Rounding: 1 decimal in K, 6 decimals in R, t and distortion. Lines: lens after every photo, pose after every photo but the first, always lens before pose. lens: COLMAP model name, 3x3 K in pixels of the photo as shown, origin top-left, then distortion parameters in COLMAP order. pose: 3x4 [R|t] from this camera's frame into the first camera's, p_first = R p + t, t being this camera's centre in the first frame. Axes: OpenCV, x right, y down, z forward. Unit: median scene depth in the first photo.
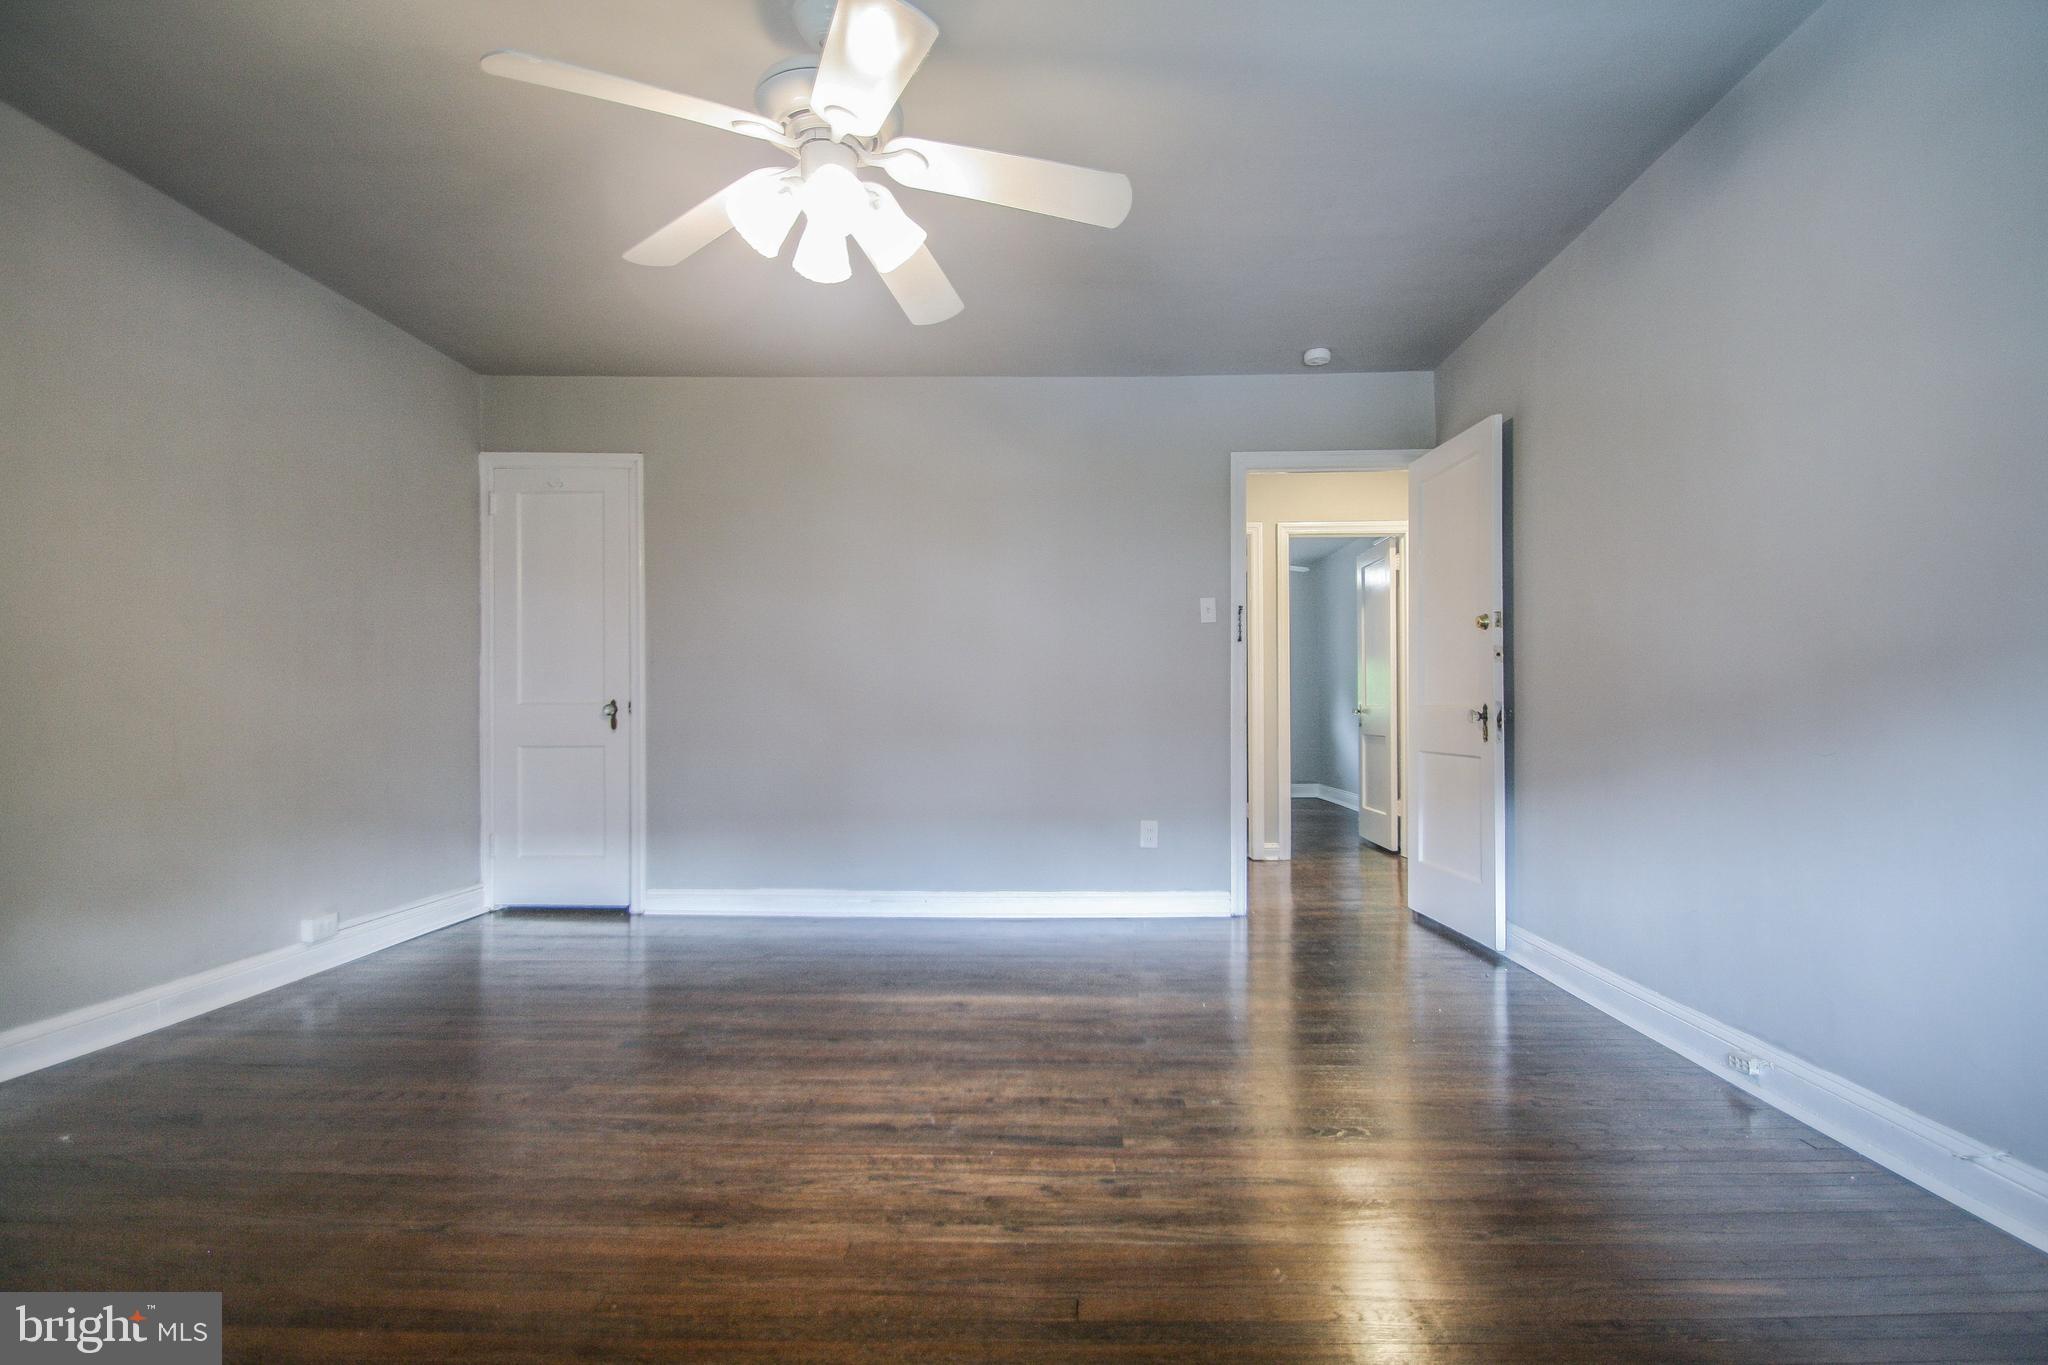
lens RADIAL K [[968.7, 0, 1058.7], [0, 968.7, 717.1], [0, 0, 1]] dist [-0.001977, -0.000286]
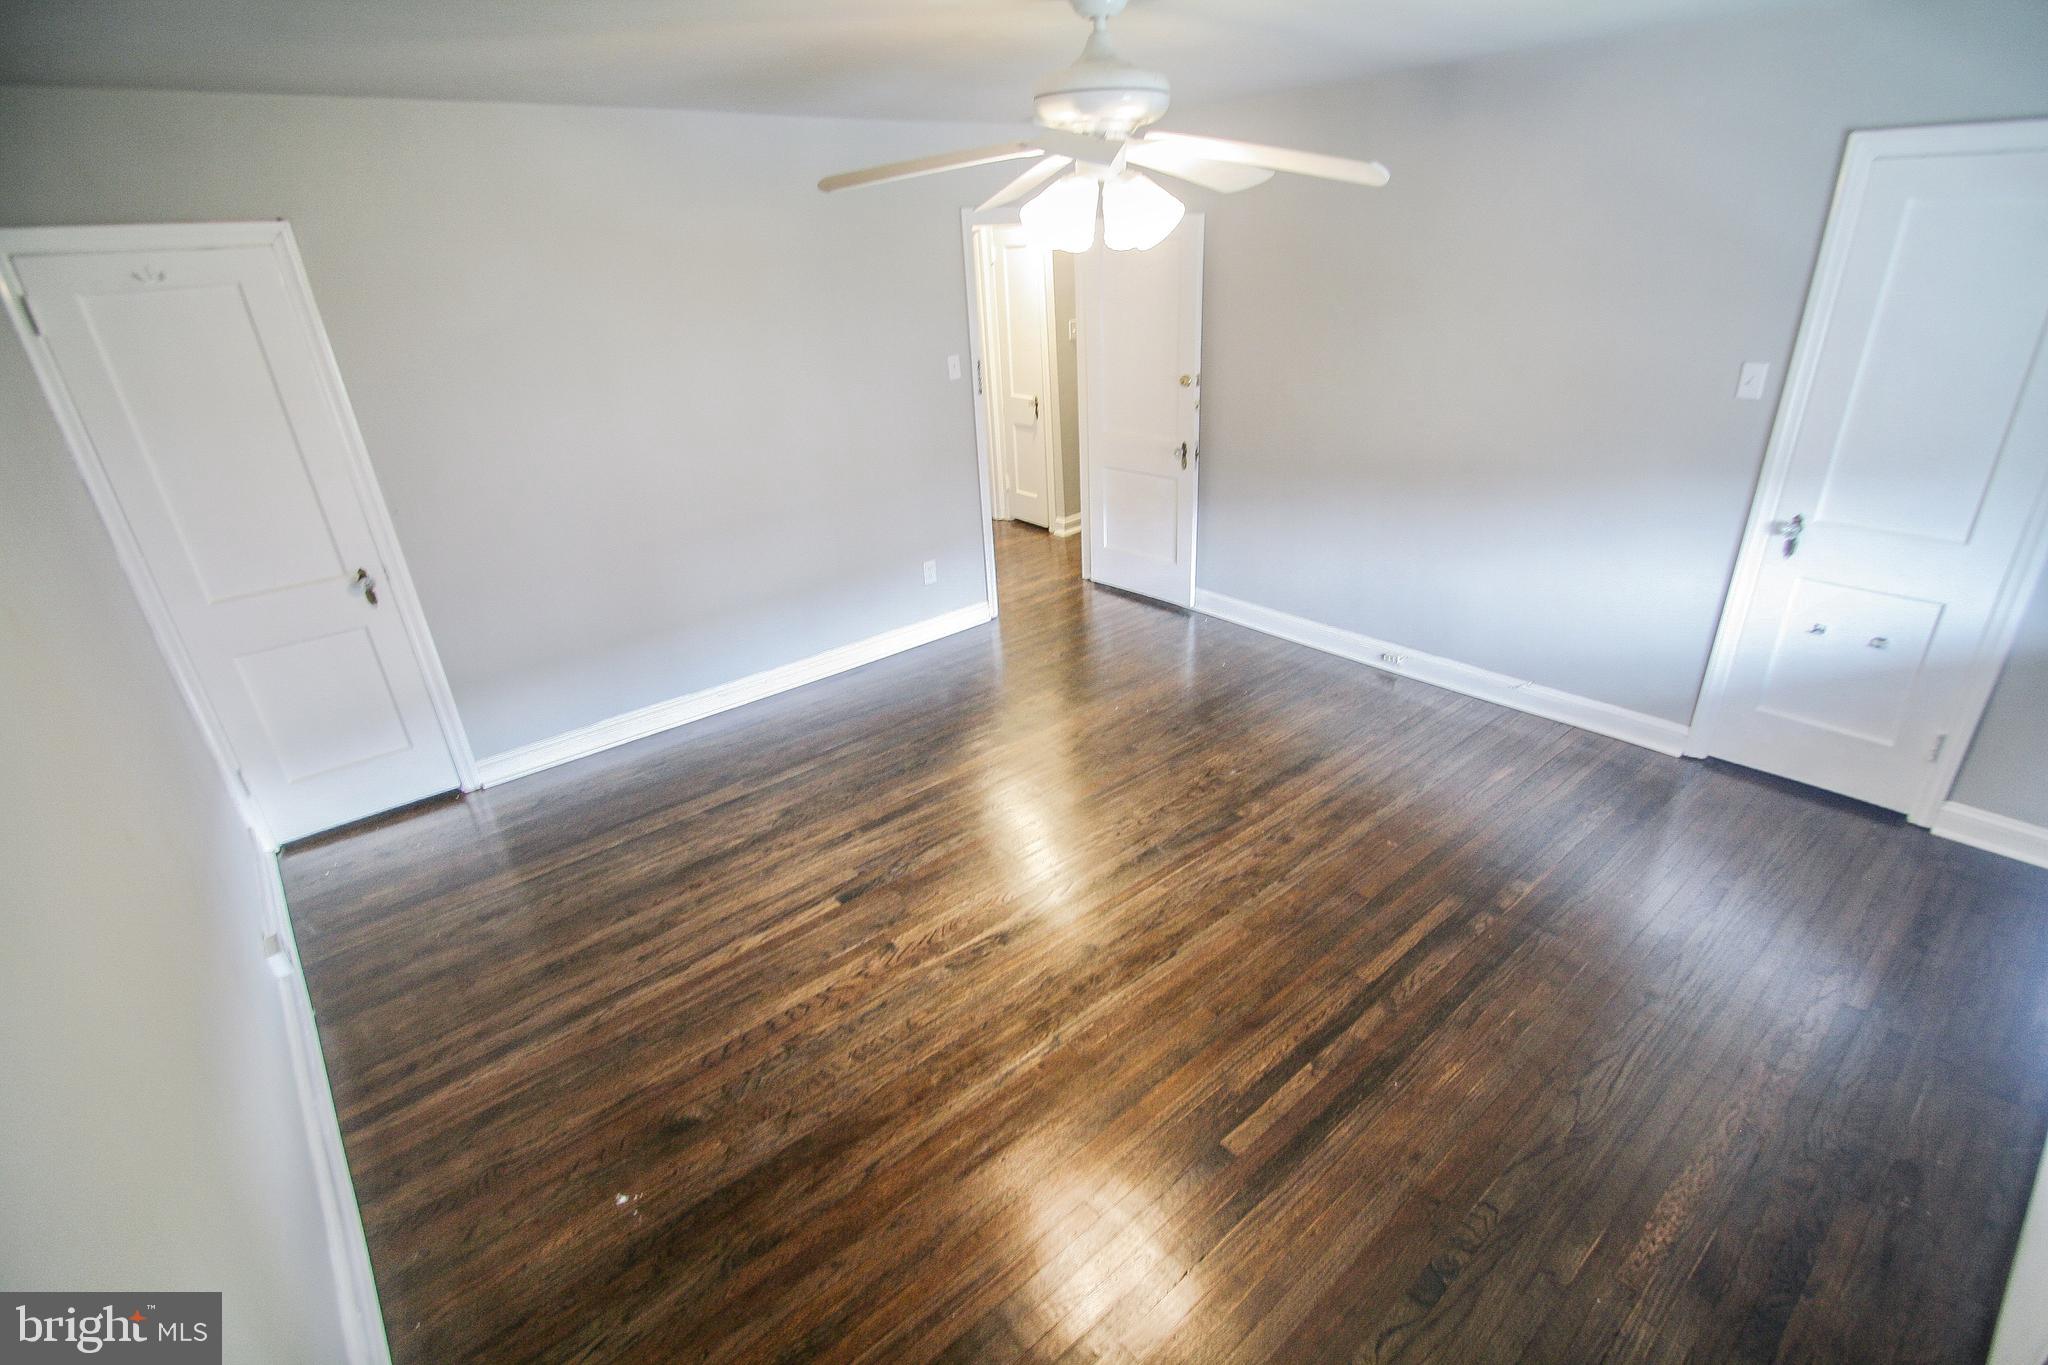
lens RADIAL K [[972.5, 0, 1065.5], [0, 972.5, 692.1], [0, 0, 1]] dist [0.000723, -0.008402]
pose [[0.739691, -0.306889, 0.598897, -0.582167], [0.037044, 0.907180, 0.419108, -0.255428], [-0.671927, -0.287825, 0.682401, 0.045897]]
